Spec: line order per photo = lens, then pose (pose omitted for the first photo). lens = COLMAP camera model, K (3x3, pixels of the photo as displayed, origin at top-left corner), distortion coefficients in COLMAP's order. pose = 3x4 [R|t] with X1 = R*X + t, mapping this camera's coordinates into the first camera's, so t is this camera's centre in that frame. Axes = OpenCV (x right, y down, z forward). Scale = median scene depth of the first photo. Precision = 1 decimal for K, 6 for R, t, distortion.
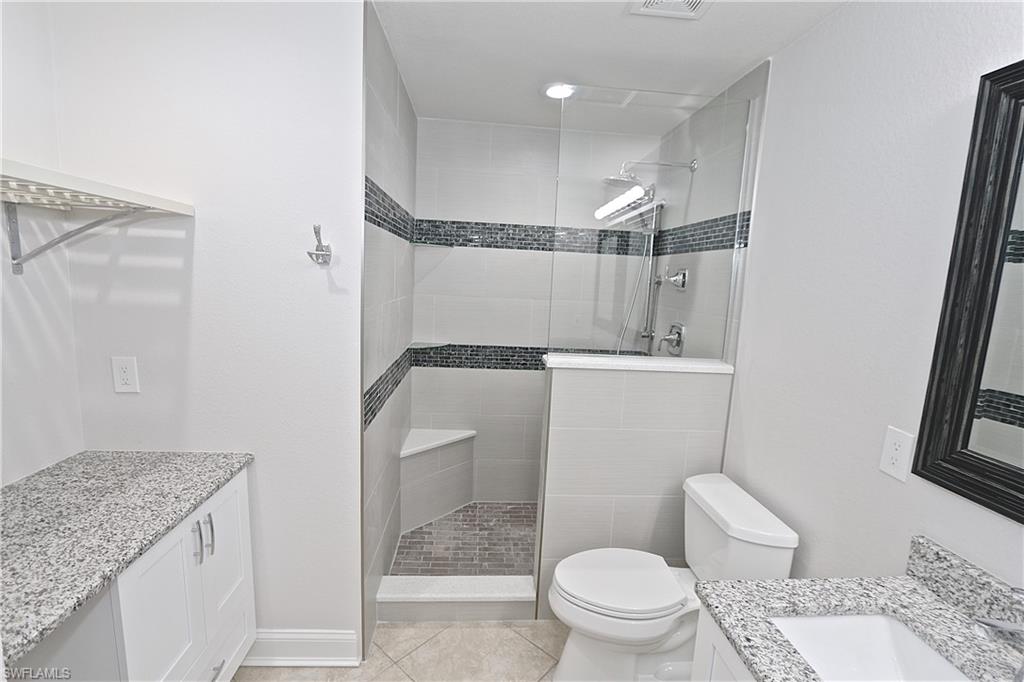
lens RADIAL K [[468.3, 0, 513.7], [0, 468.3, 346.7], [0, 0, 1]] dist [-0.022680, 0.004039]
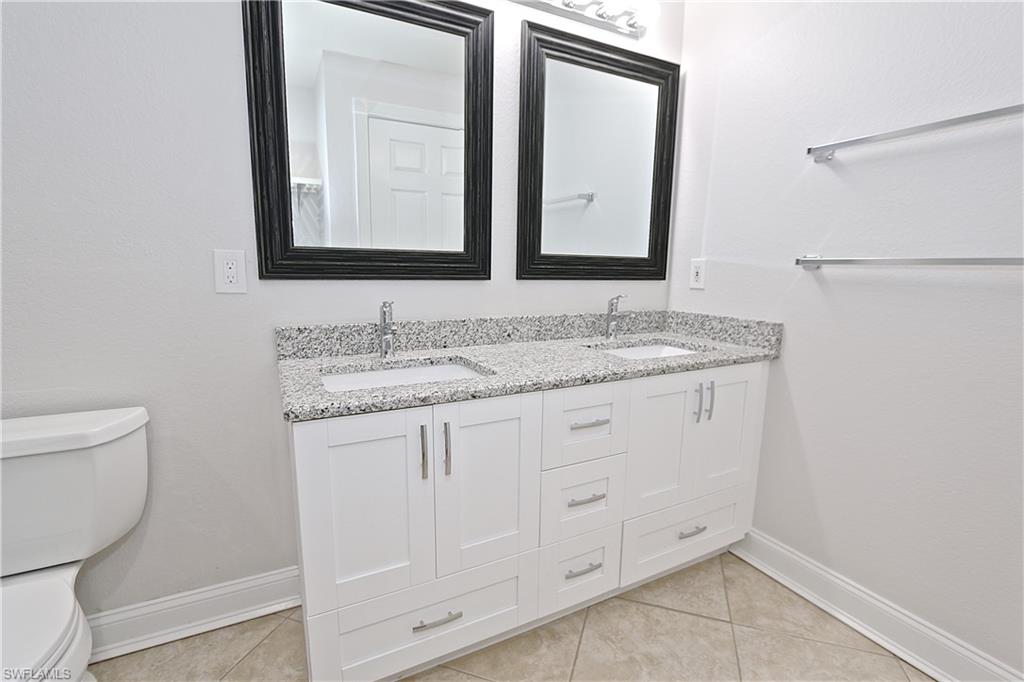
lens RADIAL K [[468.3, 0, 513.7], [0, 468.3, 346.7], [0, 0, 1]] dist [-0.022680, 0.004039]
pose [[-0.389391, -0.206612, 0.897600, -0.252213], [0.105626, 0.958070, 0.266354, 0.089509], [-0.914996, 0.198526, -0.351240, 0.405995]]
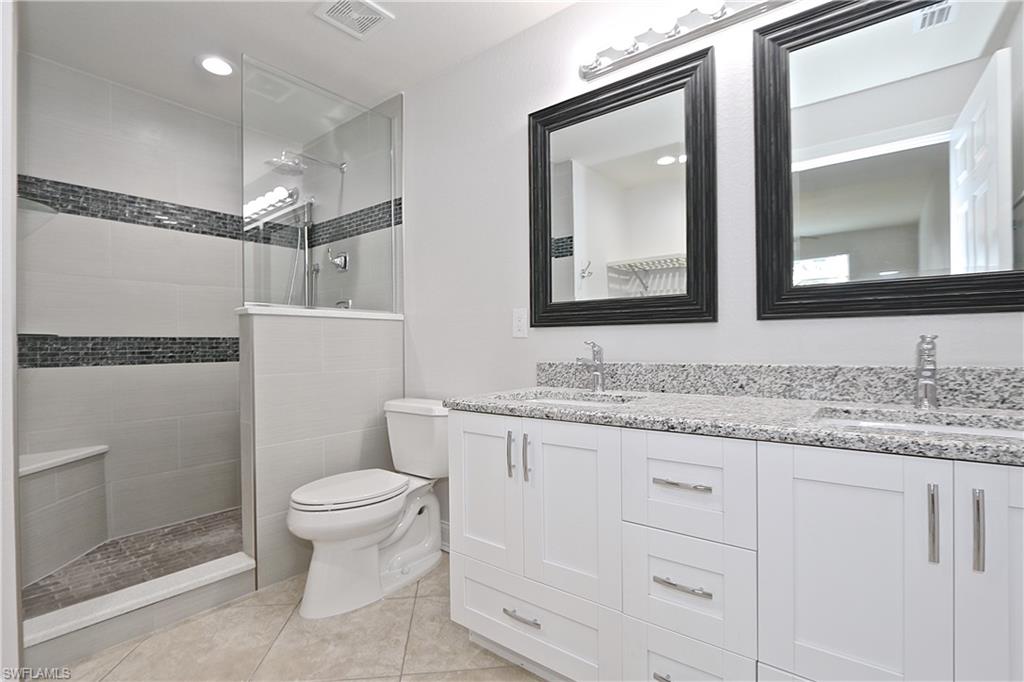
lens RADIAL K [[468.3, 0, 513.7], [0, 468.3, 346.7], [0, 0, 1]] dist [-0.022680, 0.004039]
pose [[0.676102, -0.055474, 0.734717, -0.228017], [0.150242, 0.986591, -0.063764, 0.213242], [-0.721327, 0.153496, 0.675371, -0.064696]]
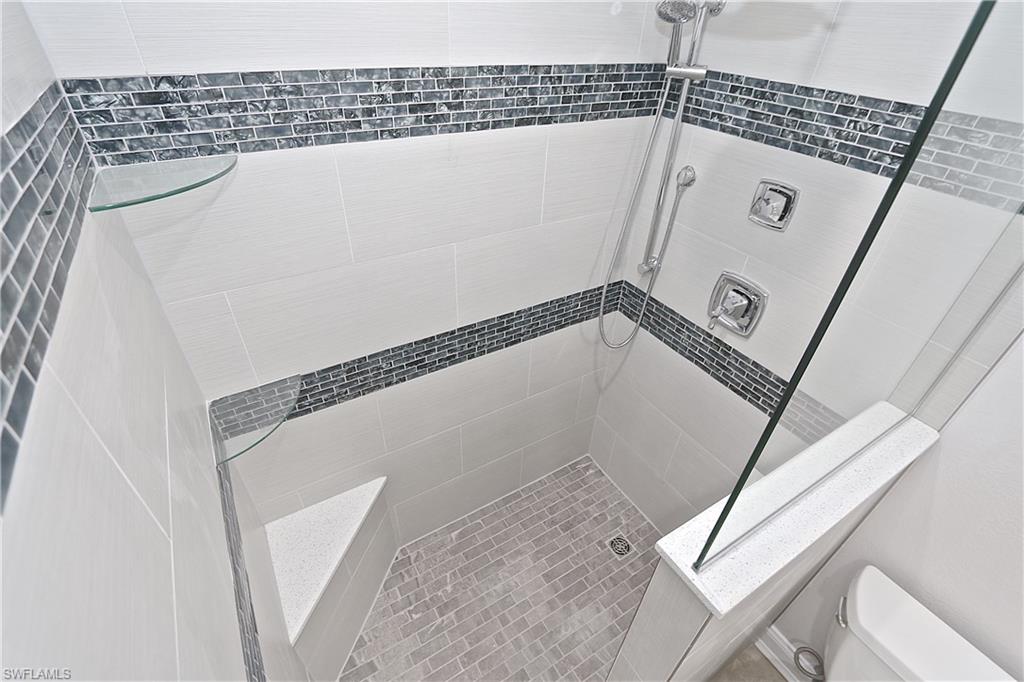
lens RADIAL K [[468.3, 0, 513.7], [0, 468.3, 346.7], [0, 0, 1]] dist [-0.022680, 0.004039]
pose [[0.889637, -0.279193, 0.361382, -0.130731], [0.066336, 0.861958, 0.502621, -0.299443], [-0.451825, -0.423178, 0.785350, 0.691497]]
